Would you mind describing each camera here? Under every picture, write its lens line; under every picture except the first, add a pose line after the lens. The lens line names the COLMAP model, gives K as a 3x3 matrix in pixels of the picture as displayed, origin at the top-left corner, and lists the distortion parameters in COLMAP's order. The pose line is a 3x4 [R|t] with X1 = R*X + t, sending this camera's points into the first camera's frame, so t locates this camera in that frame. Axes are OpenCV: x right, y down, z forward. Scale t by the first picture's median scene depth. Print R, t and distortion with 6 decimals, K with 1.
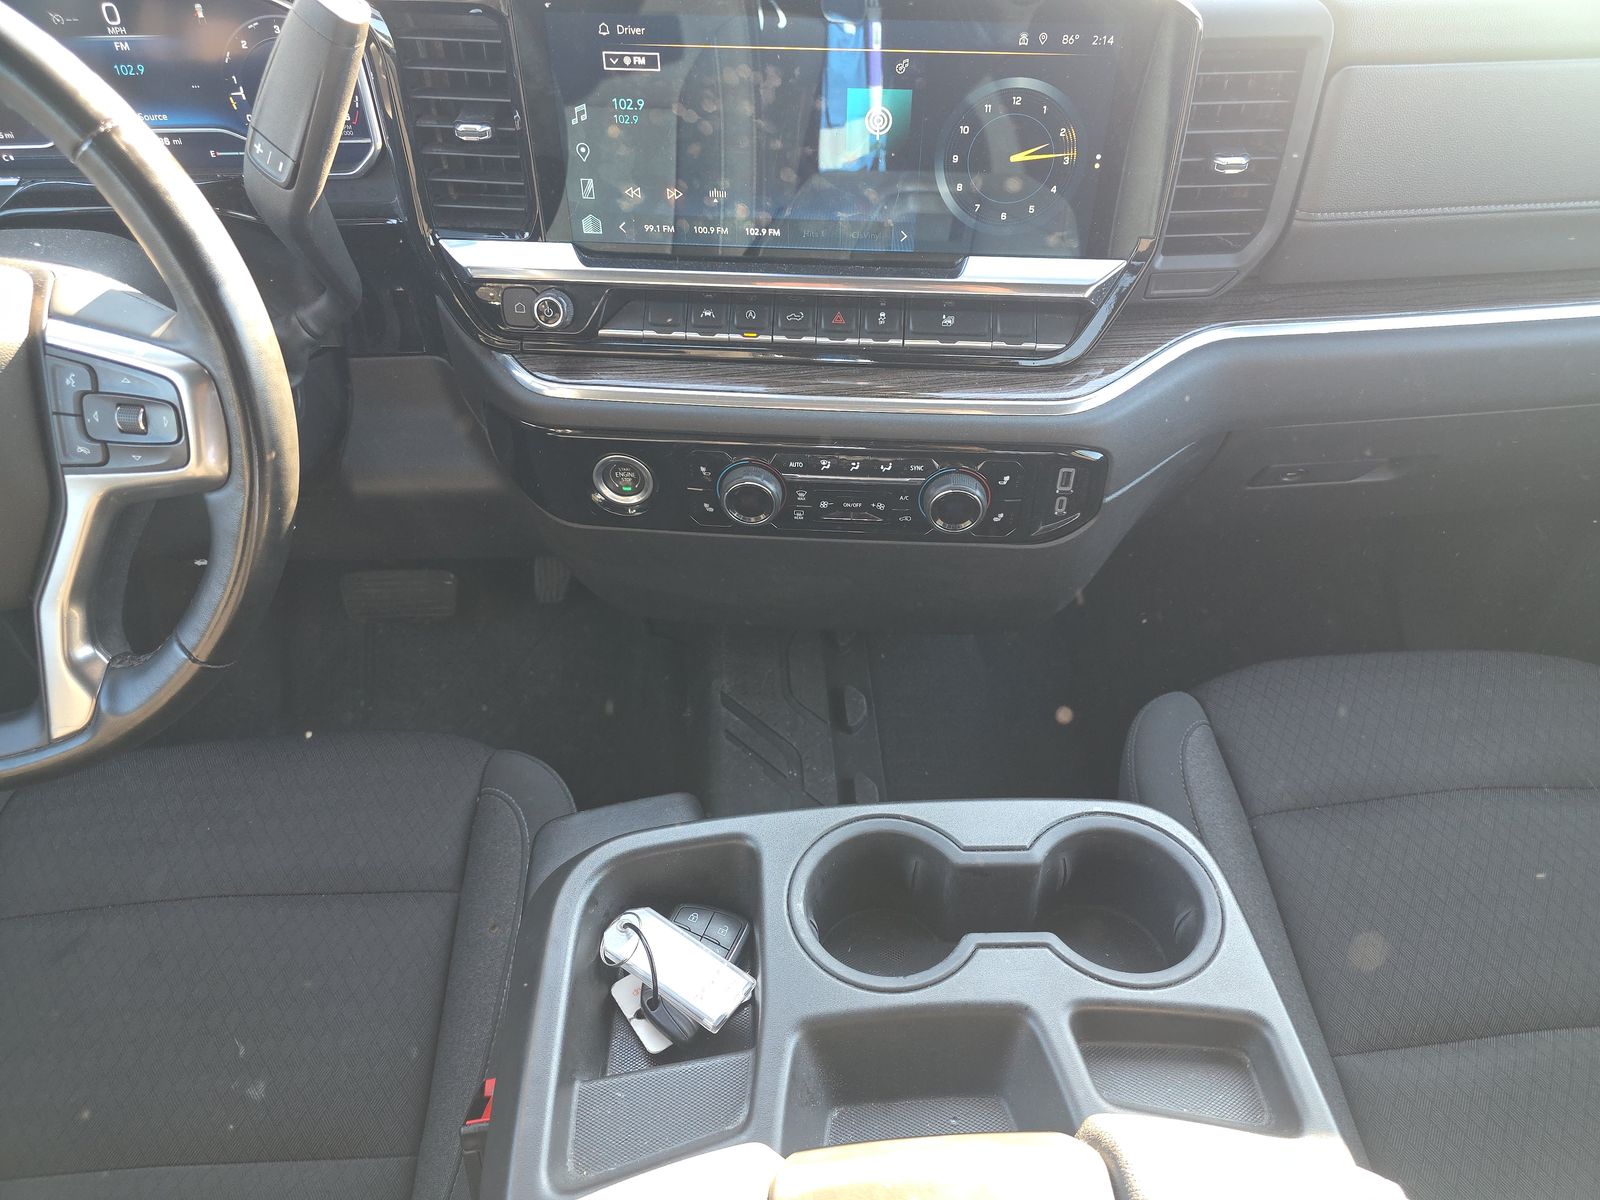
lens RADIAL K [[1091.6, 0, 800.8], [0, 1091.6, 600.0], [0, 0, 1]] dist [0.032602, -0.013939]
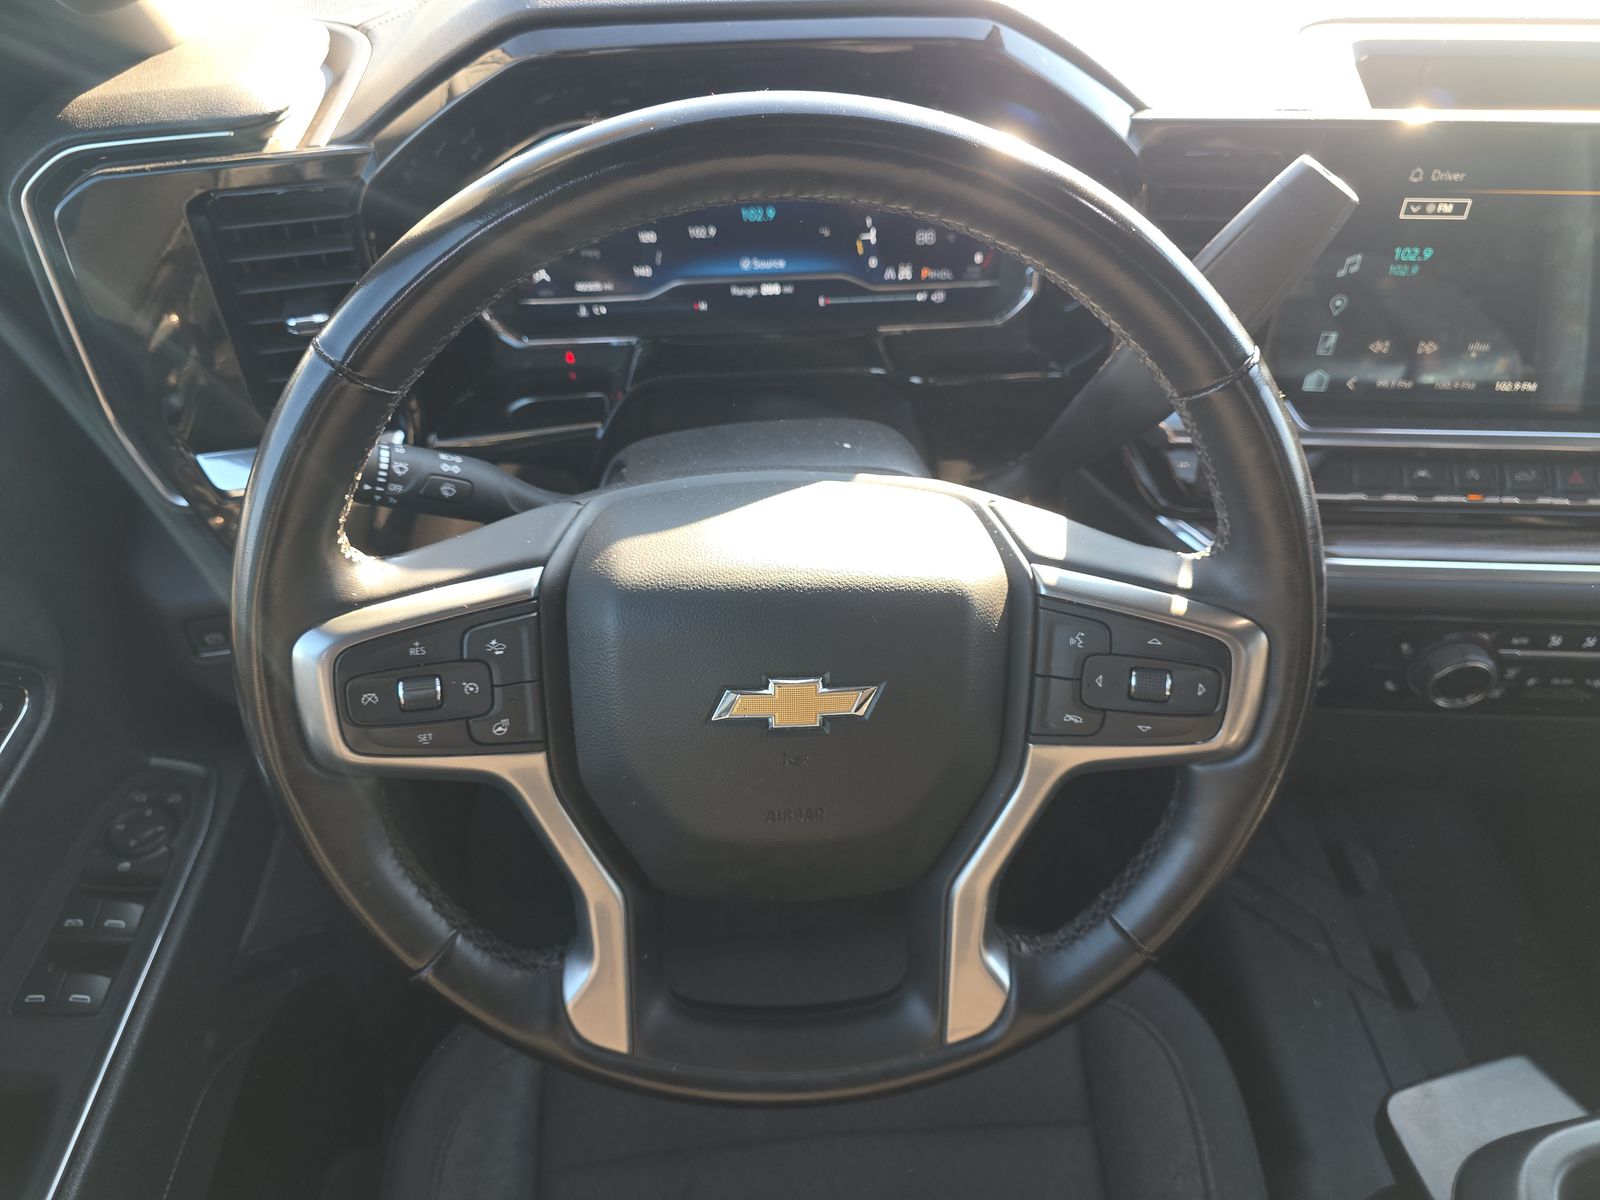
lens RADIAL K [[1091.6, 0, 796.8], [0, 1091.6, 602.0], [0, 0, 1]] dist [0.032602, -0.013939]
pose [[0.999854, -0.014733, 0.008653, -0.661929], [0.014938, 0.999598, -0.024104, -0.158663], [-0.008294, 0.024230, 0.999672, 0.126851]]
